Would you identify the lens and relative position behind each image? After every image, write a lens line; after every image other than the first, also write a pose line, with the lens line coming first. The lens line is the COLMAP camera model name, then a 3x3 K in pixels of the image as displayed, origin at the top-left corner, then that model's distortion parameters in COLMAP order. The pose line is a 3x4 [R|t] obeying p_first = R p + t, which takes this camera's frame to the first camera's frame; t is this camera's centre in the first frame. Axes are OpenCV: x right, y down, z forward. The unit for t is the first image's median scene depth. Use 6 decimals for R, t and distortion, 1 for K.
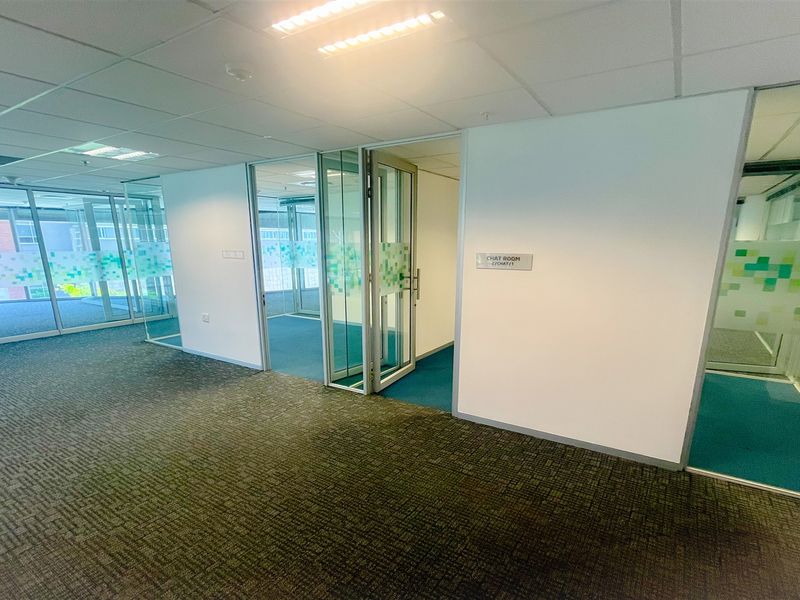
lens RADIAL K [[321.3, 0, 400.0], [0, 321.3, 300.0], [0, 0, 1]] dist [-0.000236, -0.000001]
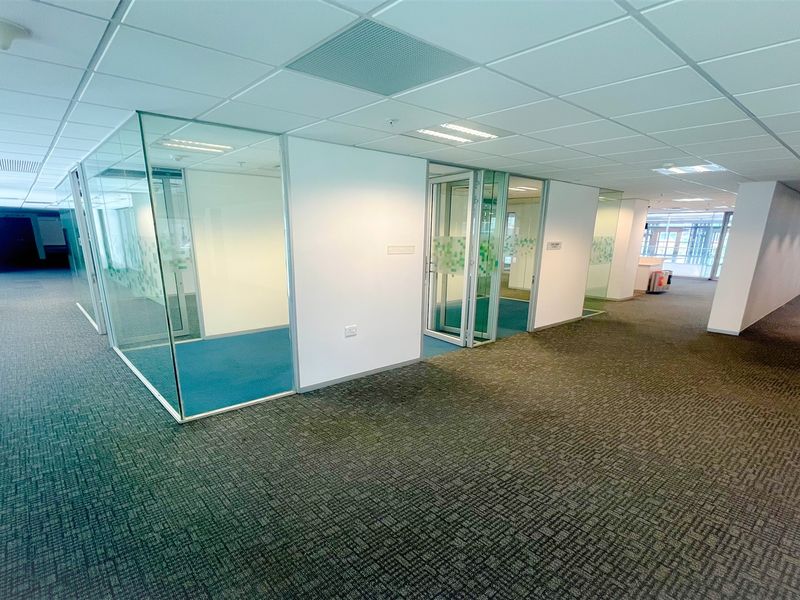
lens RADIAL K [[321.3, 0, 400.0], [0, 321.3, 300.0], [0, 0, 1]] dist [-0.000236, -0.000001]
pose [[0.503674, -0.177580, 0.845445, -1.373617], [0.143327, 0.982259, 0.120929, -0.117796], [-0.851921, 0.060266, 0.520191, 0.543109]]
